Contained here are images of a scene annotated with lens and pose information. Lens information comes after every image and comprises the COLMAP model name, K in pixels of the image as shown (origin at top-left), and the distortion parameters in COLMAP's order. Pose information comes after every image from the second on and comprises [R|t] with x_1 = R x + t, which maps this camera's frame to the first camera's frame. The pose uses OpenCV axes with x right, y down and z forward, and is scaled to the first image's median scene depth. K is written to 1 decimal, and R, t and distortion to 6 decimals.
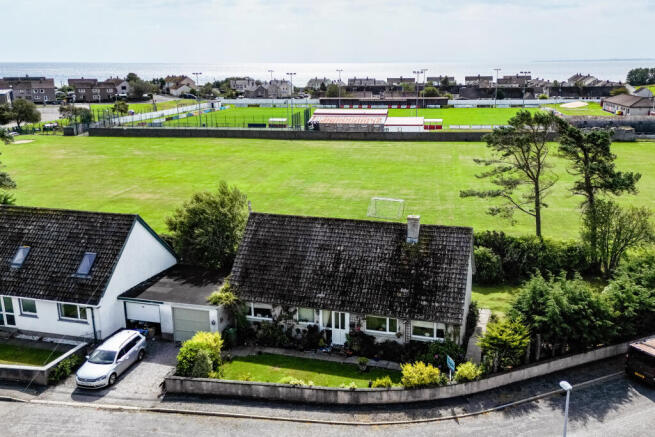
lens RADIAL K [[674.9, 0, 327.5], [0, 674.9, 218.5], [0, 0, 1]] dist [0.022131, 0.009539]
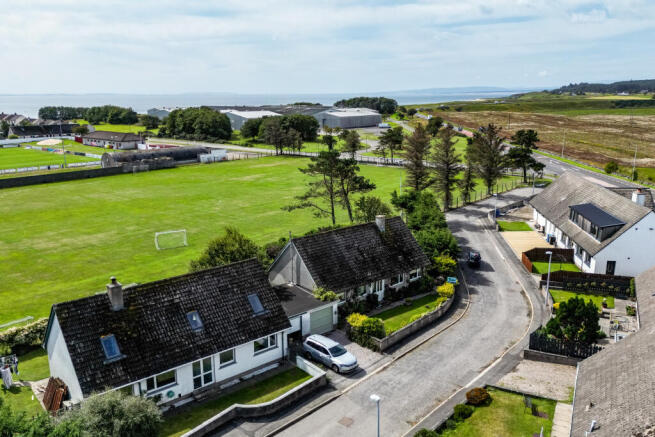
lens RADIAL K [[674.9, 0, 327.5], [0, 674.9, 218.5], [0, 0, 1]] dist [0.022131, 0.009539]
pose [[0.451203, -0.172671, 0.875557, -1.360483], [0.202076, 0.975388, 0.088223, -0.166676], [-0.869242, 0.137122, 0.474991, 0.298721]]
